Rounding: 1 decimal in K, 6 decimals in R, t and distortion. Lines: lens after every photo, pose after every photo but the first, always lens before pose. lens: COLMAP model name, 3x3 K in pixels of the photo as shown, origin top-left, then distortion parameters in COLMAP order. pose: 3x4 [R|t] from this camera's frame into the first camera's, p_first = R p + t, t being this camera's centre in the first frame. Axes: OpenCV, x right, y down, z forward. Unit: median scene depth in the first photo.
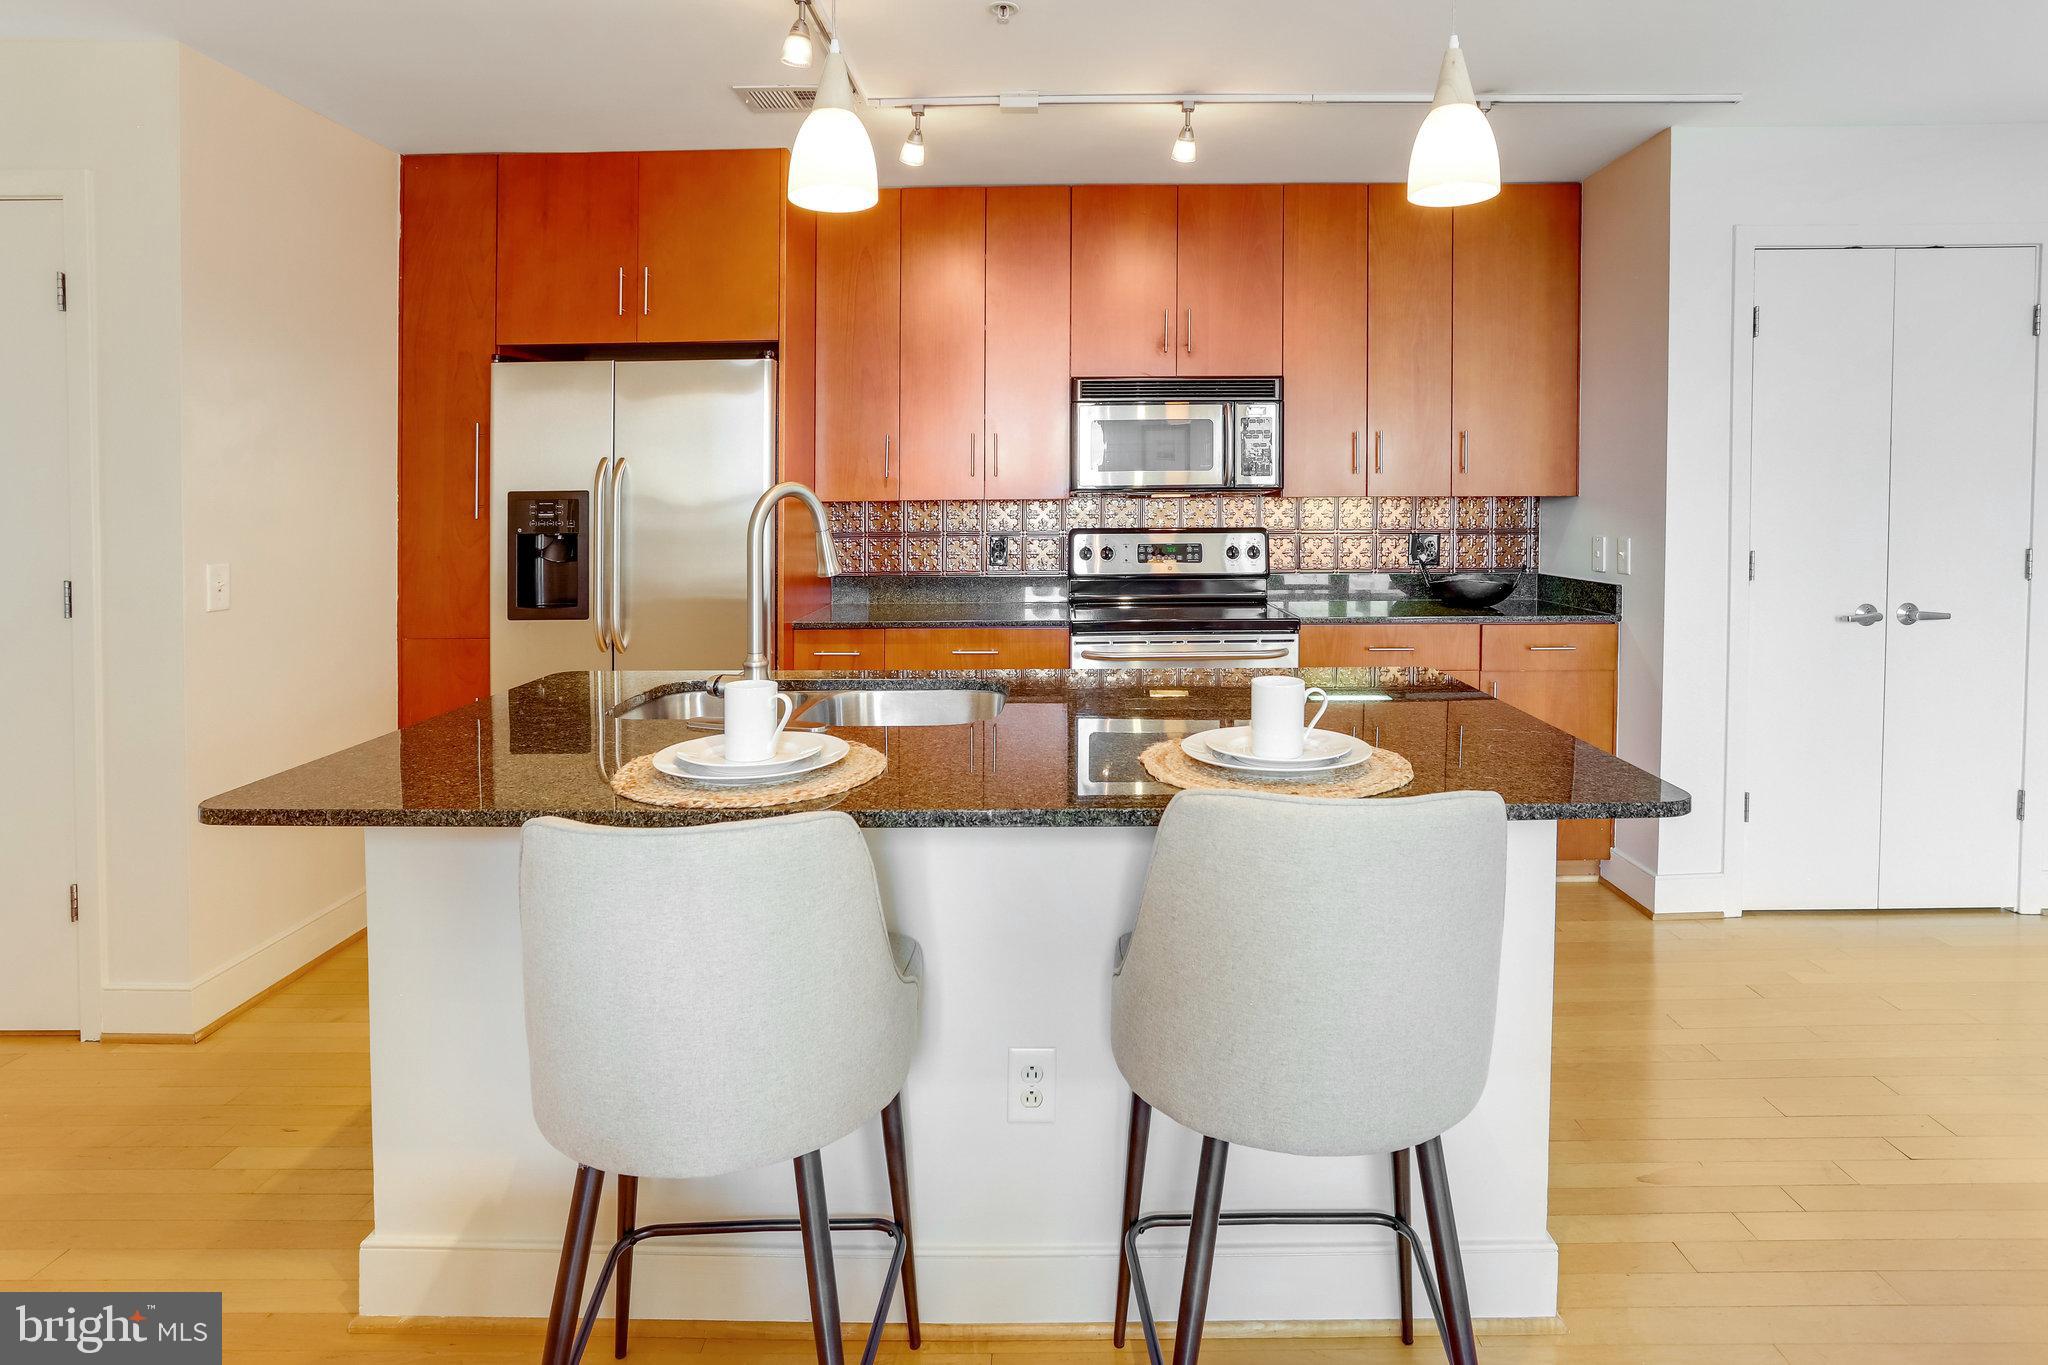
lens RADIAL K [[1163.5, 0, 1024.4], [0, 1163.5, 494.4], [0, 0, 1]] dist [-0.003943, -0.000704]
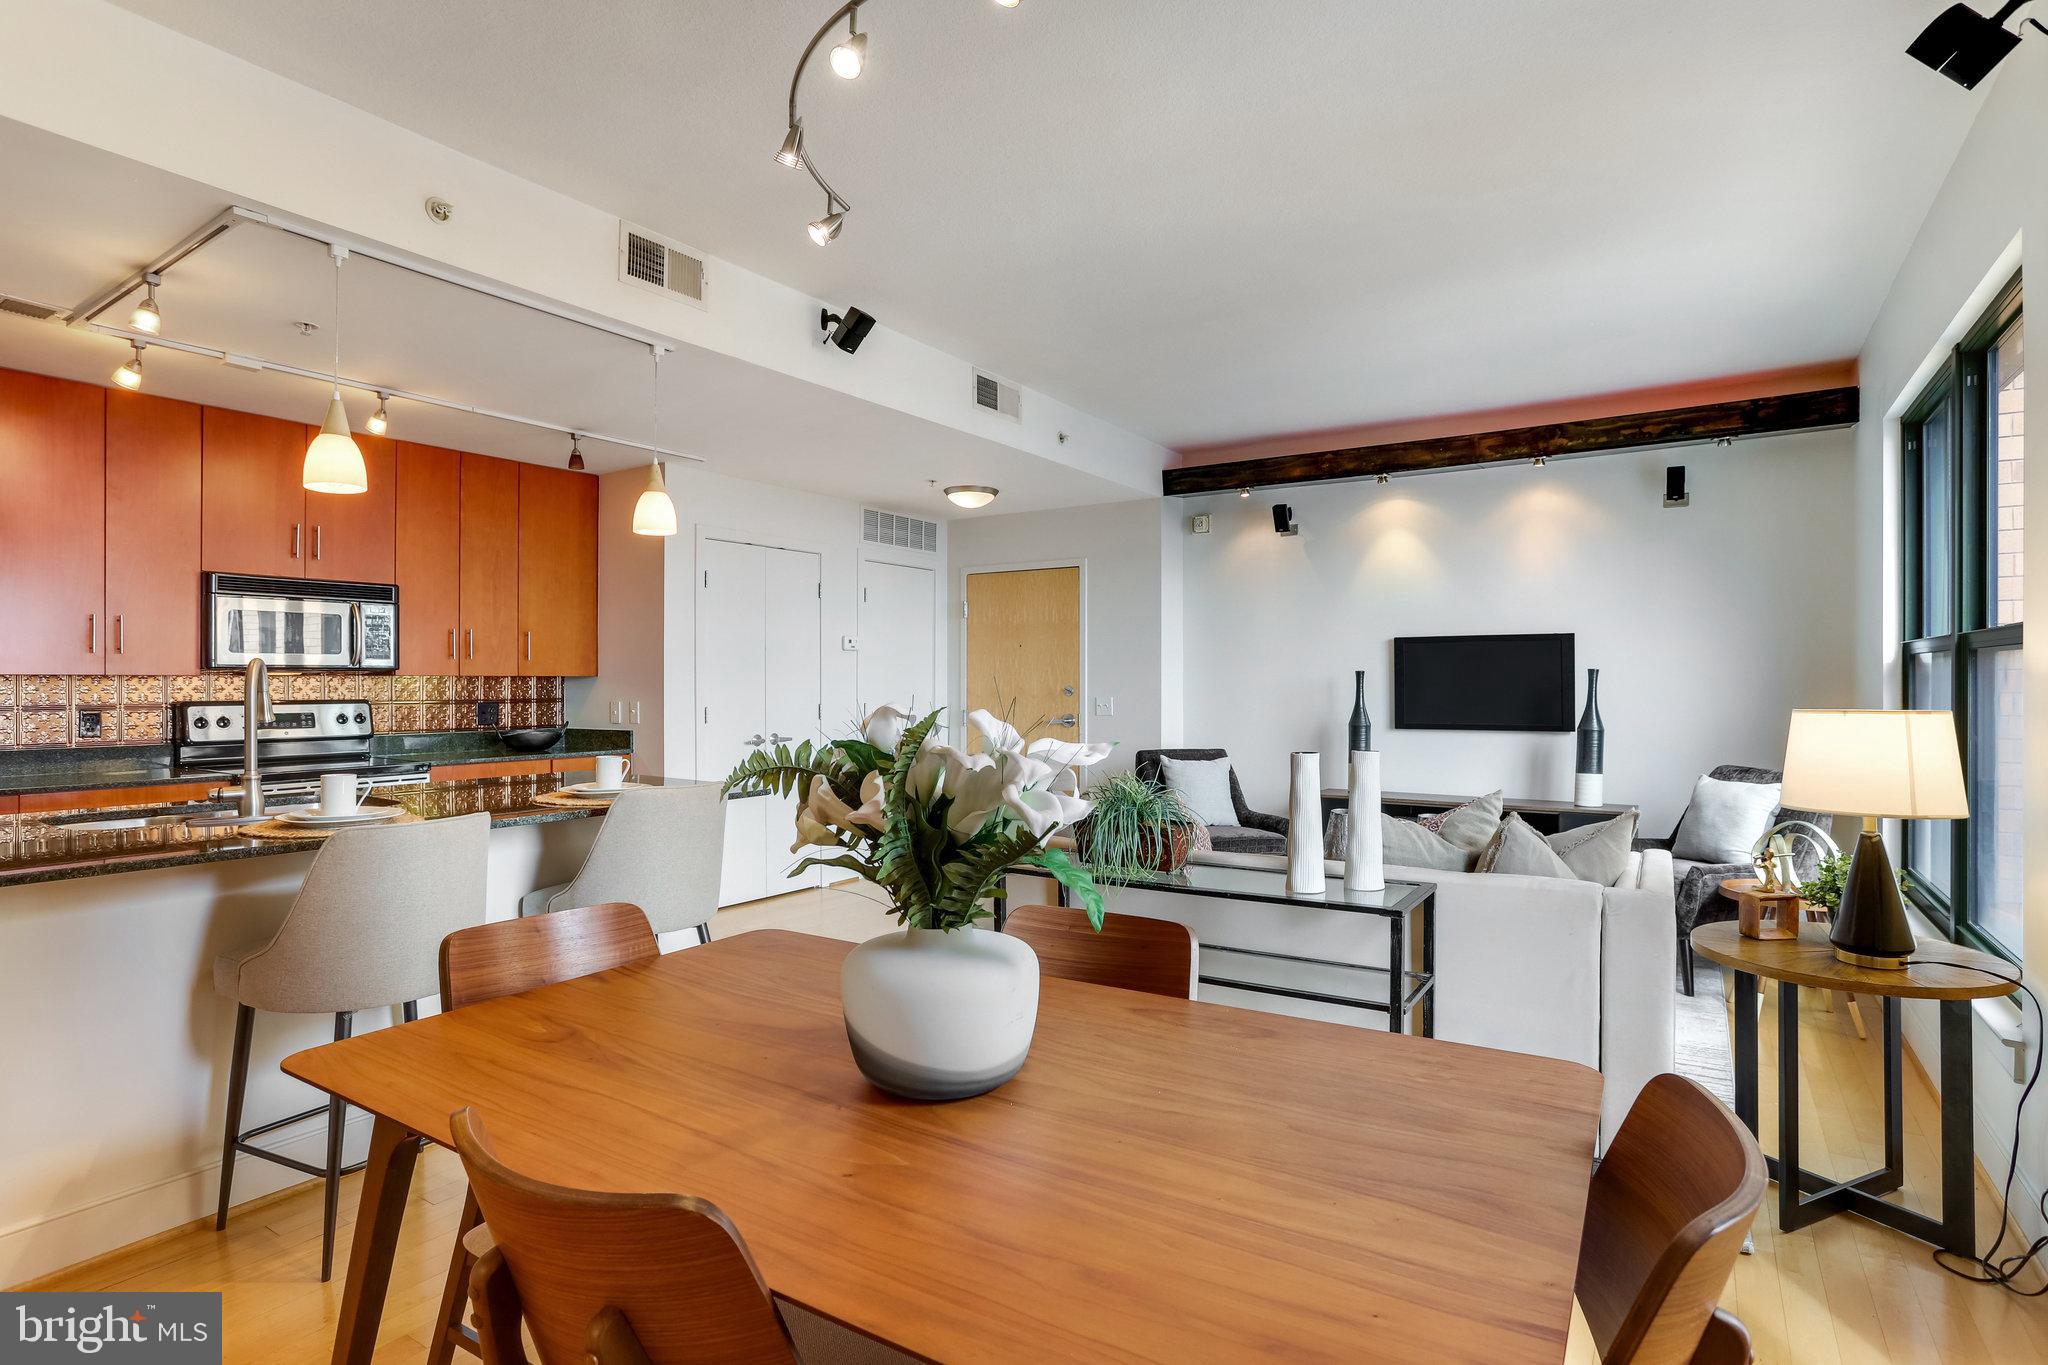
lens RADIAL K [[1021.1, 0, 1024.0], [0, 1021.1, 682.5], [0, 0, 1]] dist [-0.000301, -0.000078]
pose [[0.563740, 0.003438, 0.825945, -0.323075], [-0.010410, 0.999941, 0.002942, -0.000839], [-0.825887, -0.010256, 0.563743, -0.241208]]
